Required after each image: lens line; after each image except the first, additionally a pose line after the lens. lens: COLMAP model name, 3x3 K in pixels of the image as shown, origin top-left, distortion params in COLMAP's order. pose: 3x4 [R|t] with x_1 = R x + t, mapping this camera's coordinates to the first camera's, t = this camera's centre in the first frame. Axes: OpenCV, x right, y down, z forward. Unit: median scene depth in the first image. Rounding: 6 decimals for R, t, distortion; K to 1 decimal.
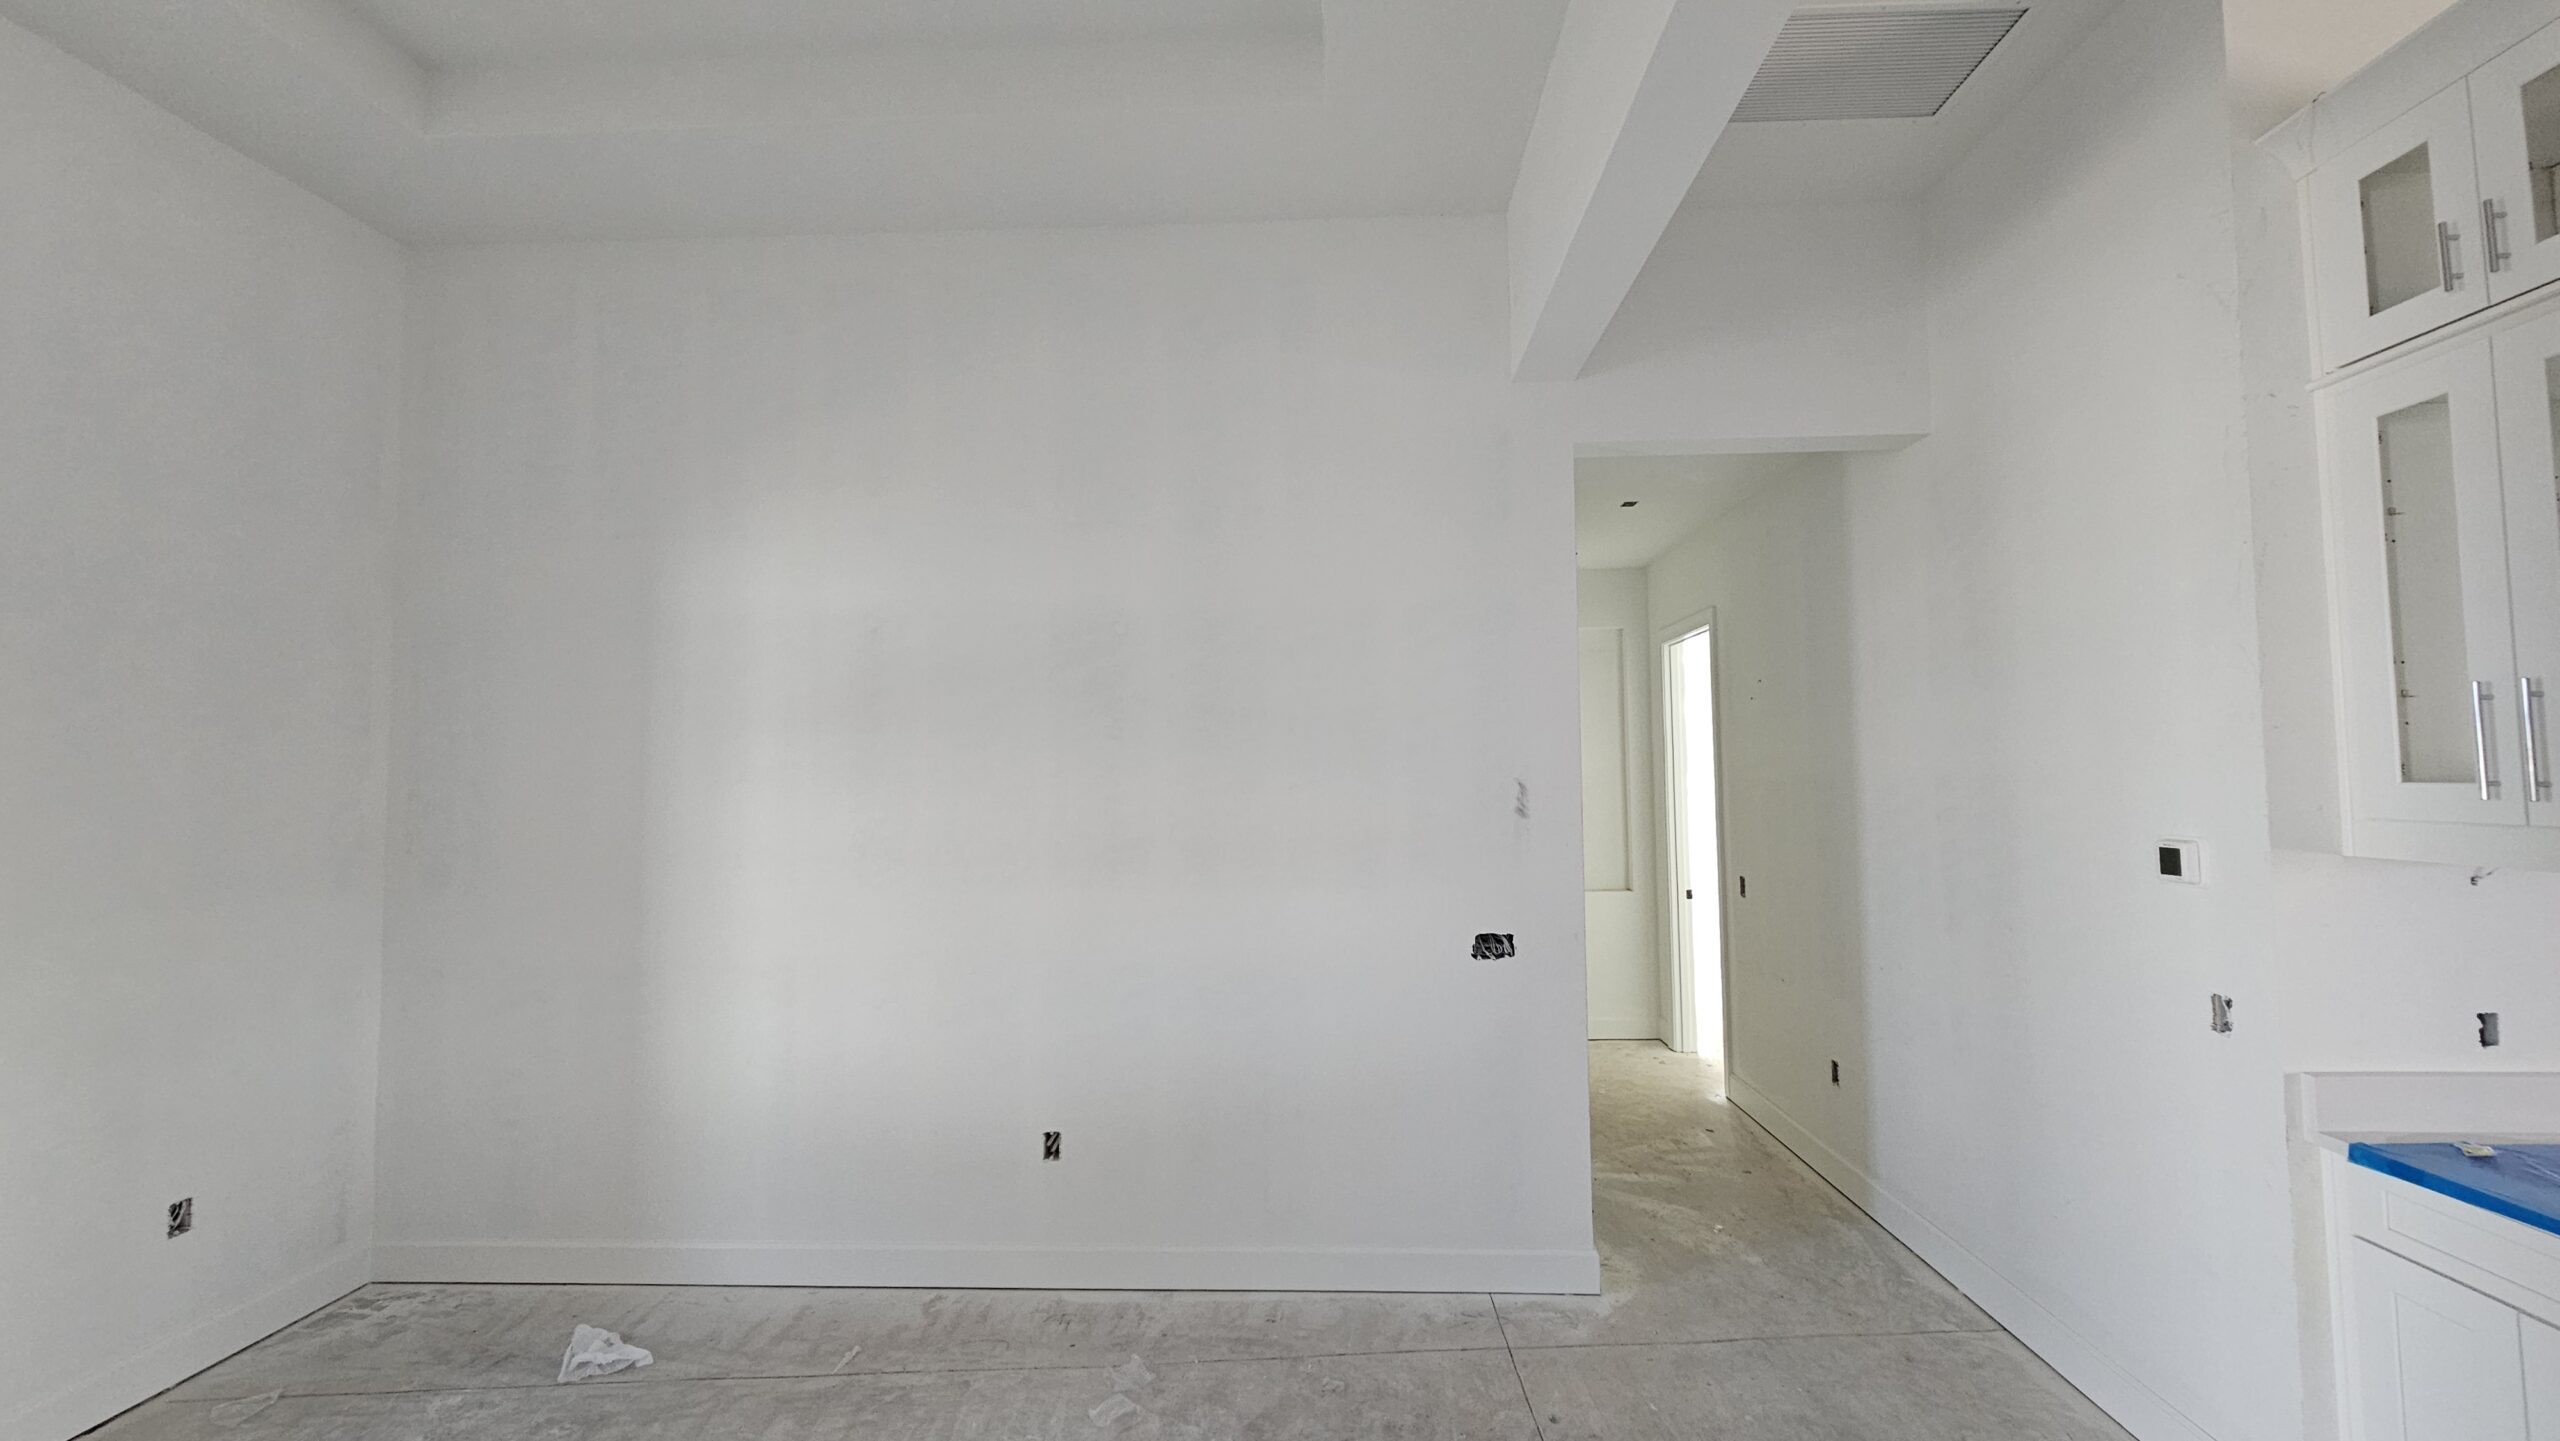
lens RADIAL K [[1049.4, 0, 1294.8], [0, 1049.4, 718.0], [0, 0, 1]] dist [-0.001346, 0.000728]
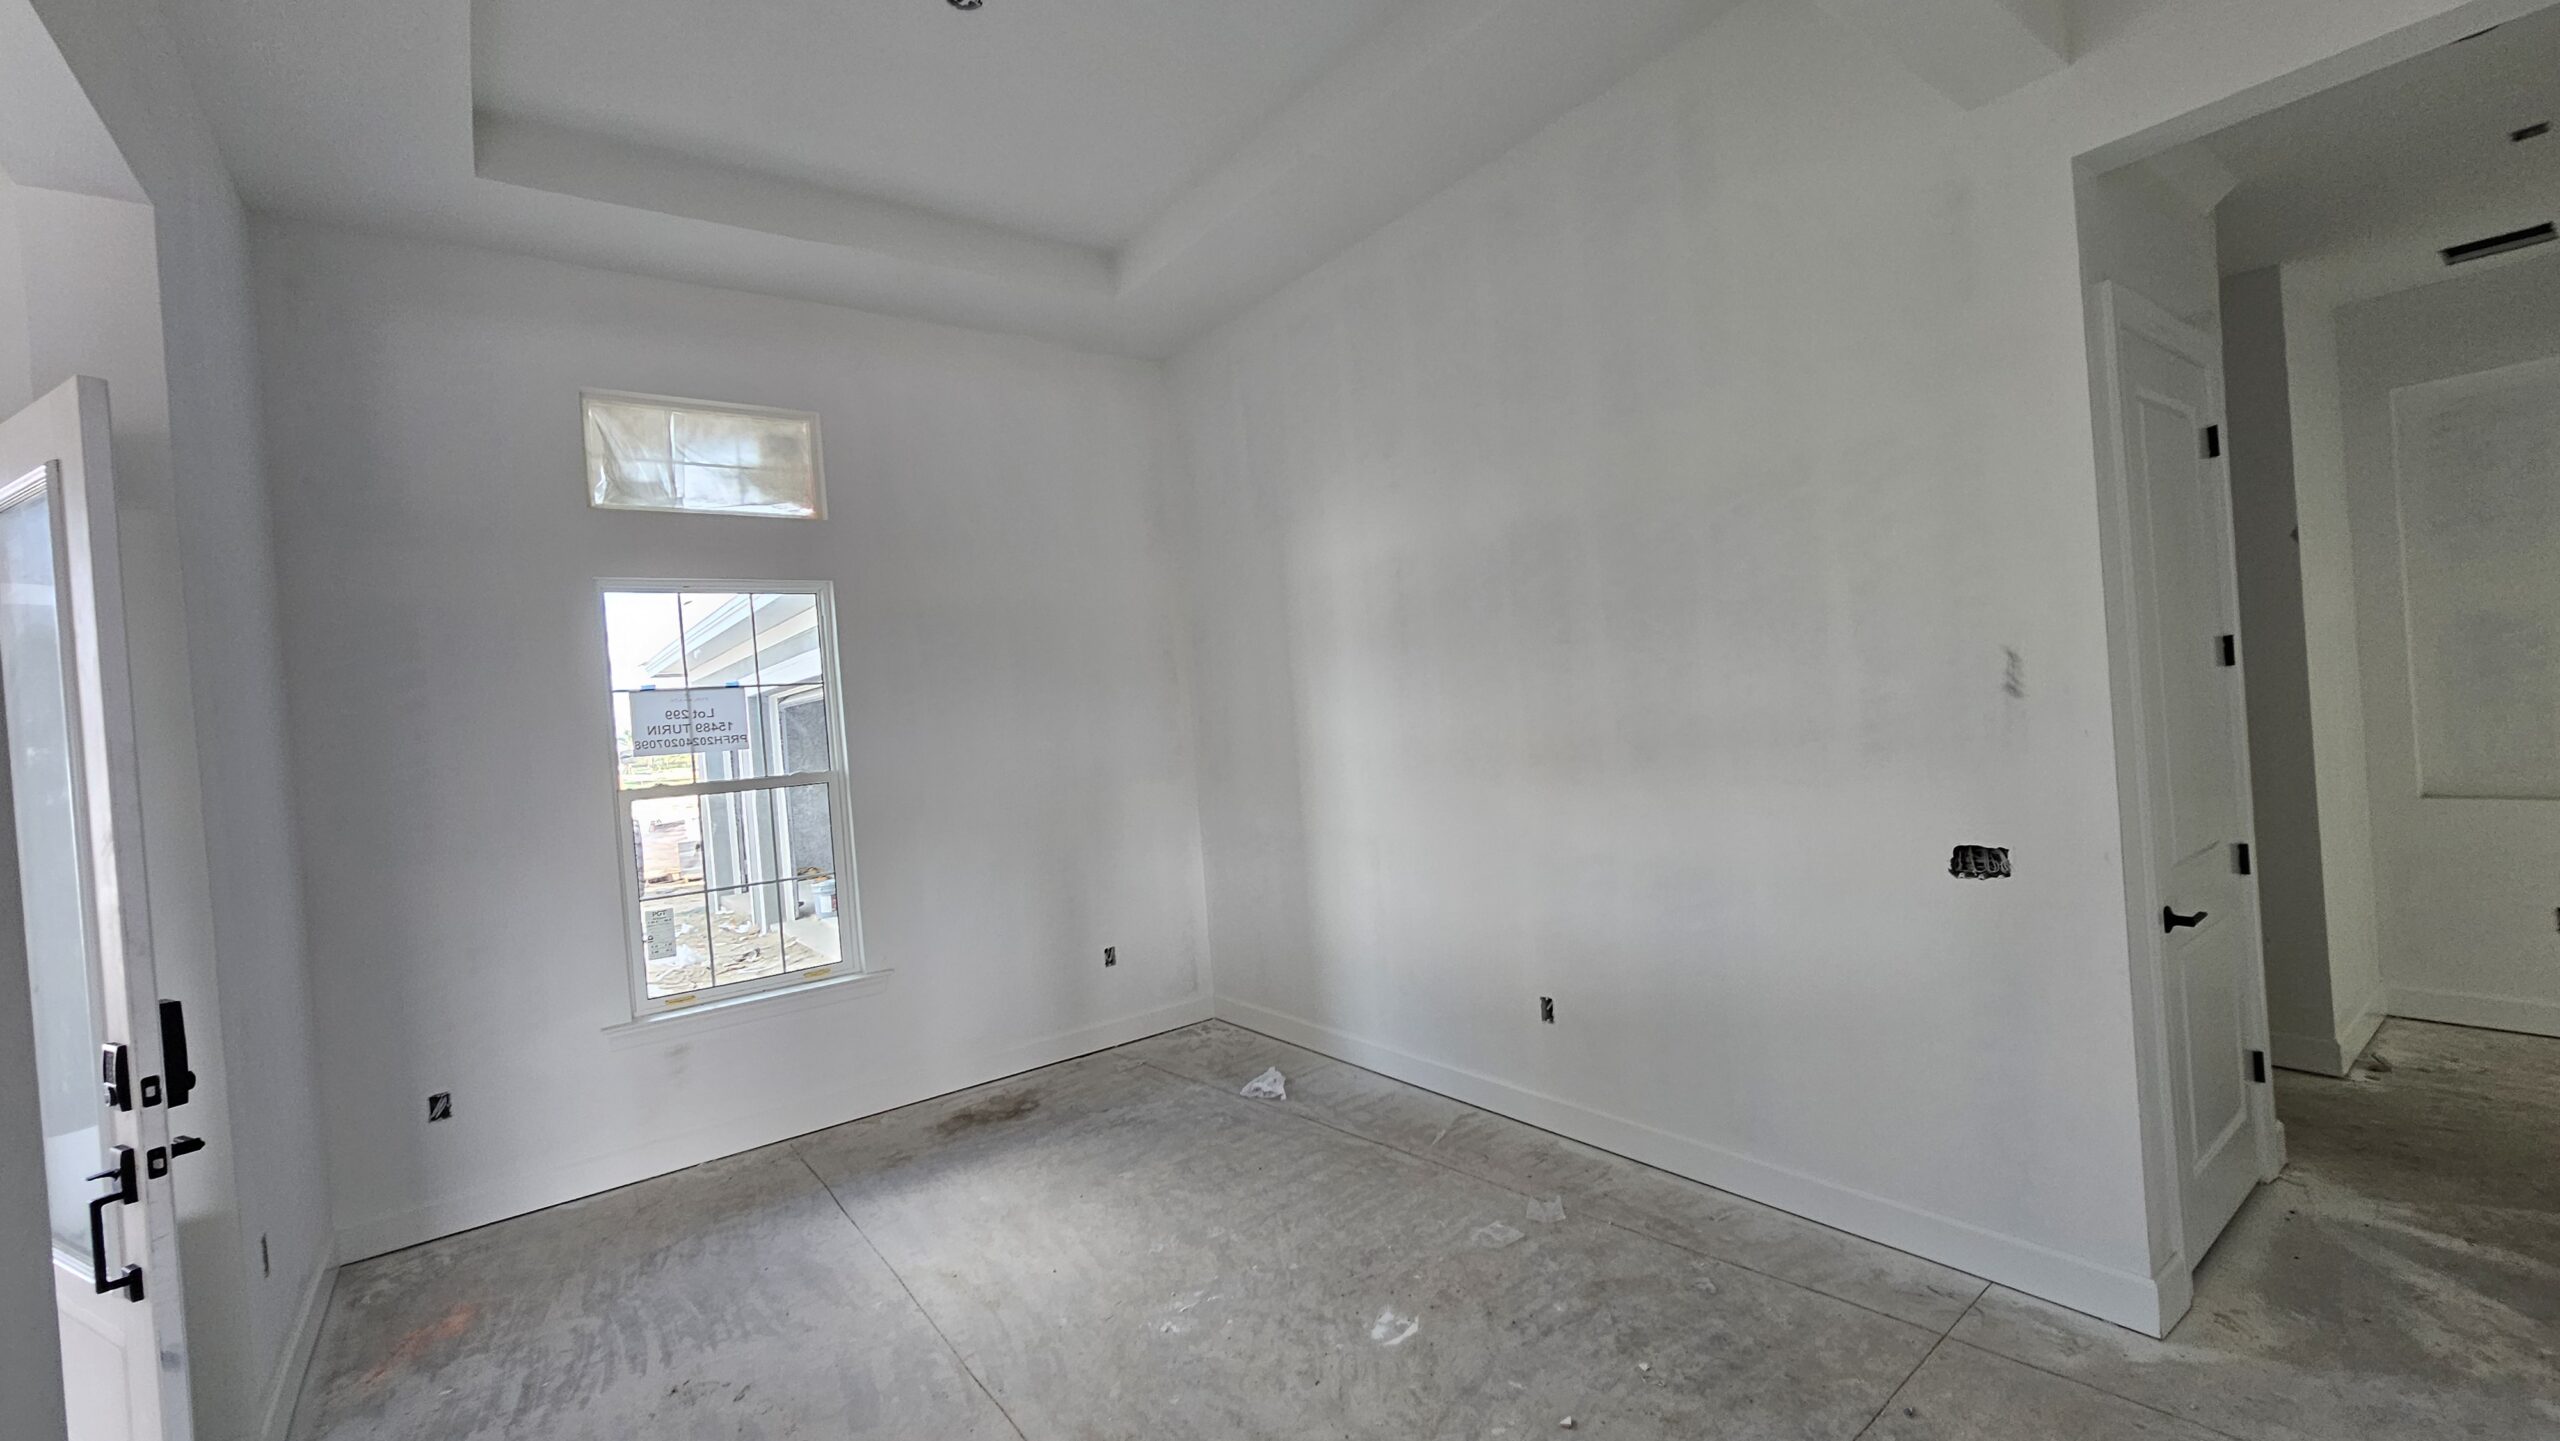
lens RADIAL K [[1047.2, 0, 1292.1], [0, 1047.2, 726.5], [0, 0, 1]] dist [0.000407, 0.000591]
pose [[0.636306, -0.029766, -0.770862, 0.494206], [0.113149, 0.992049, 0.055092, 0.016378], [0.763094, -0.122278, 0.634615, 0.128443]]
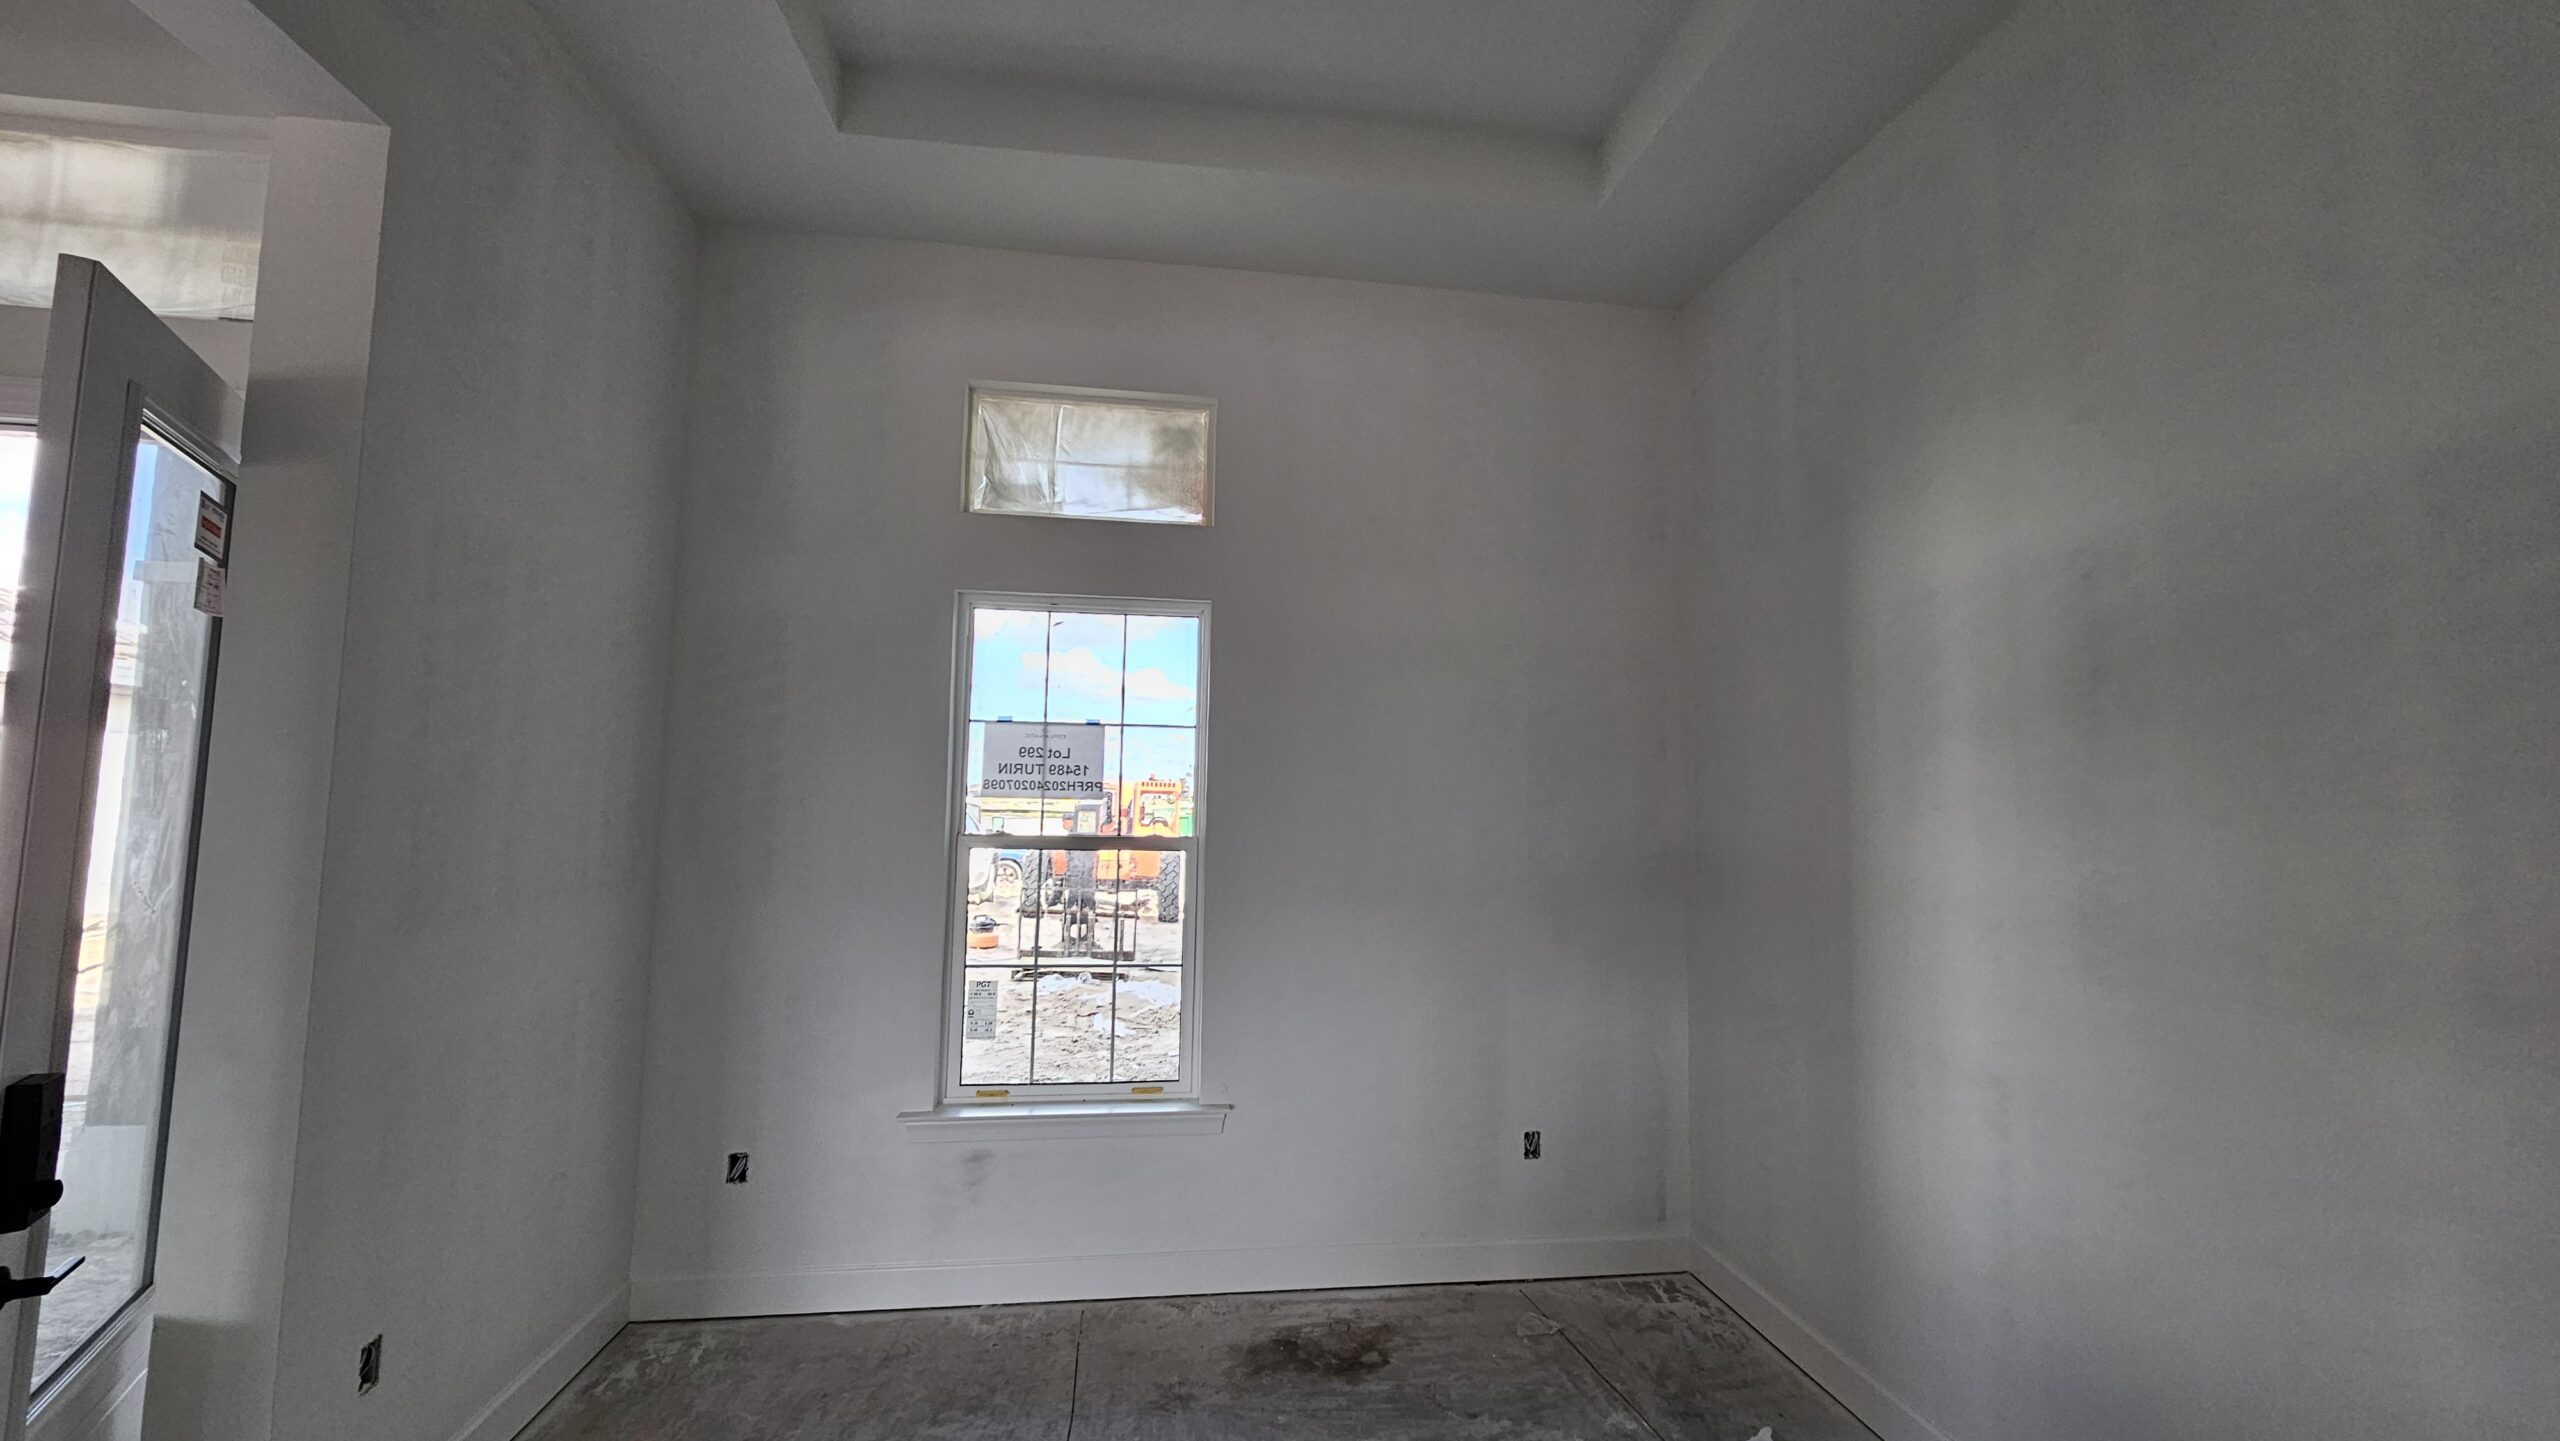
lens RADIAL K [[1049.4, 0, 1294.8], [0, 1049.4, 718.0], [0, 0, 1]] dist [-0.001346, 0.000728]
pose [[0.183275, -0.061839, -0.981115, 0.137859], [0.034654, 0.997806, -0.056418, 0.023620], [0.982451, -0.023660, 0.185016, 0.455310]]
